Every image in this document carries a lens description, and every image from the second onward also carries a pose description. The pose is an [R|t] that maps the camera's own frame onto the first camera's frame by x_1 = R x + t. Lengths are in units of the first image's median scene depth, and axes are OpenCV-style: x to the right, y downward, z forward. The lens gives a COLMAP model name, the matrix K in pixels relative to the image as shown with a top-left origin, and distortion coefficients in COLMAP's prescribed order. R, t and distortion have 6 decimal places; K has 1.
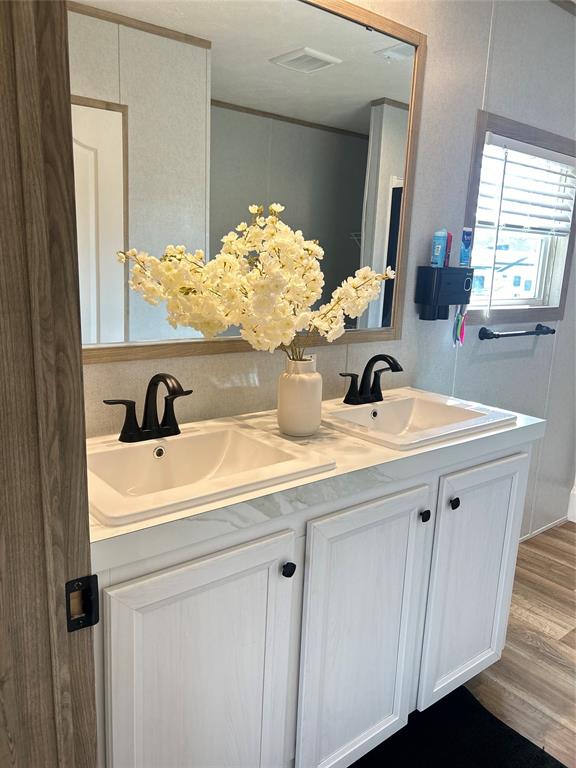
lens RADIAL K [[584.2, 0, 271.4], [0, 584.2, 387.1], [0, 0, 1]] dist [0.060741, -0.059927]
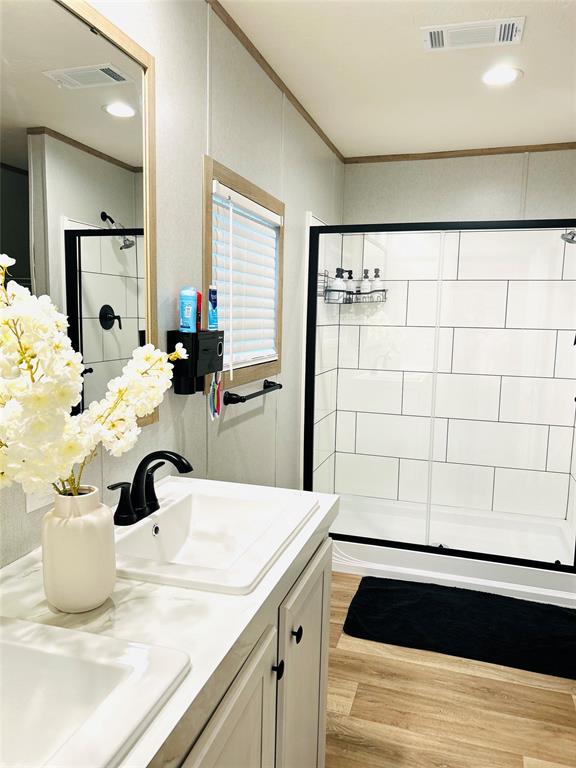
lens RADIAL K [[584.2, 0, 284.1], [0, 584.2, 383.9], [0, 0, 1]] dist [0.060741, -0.059927]
pose [[0.814648, -0.092948, 0.572460, -0.103066], [0.132829, 0.990739, -0.028162, -0.094919], [-0.564540, 0.098981, 0.819449, 0.262316]]
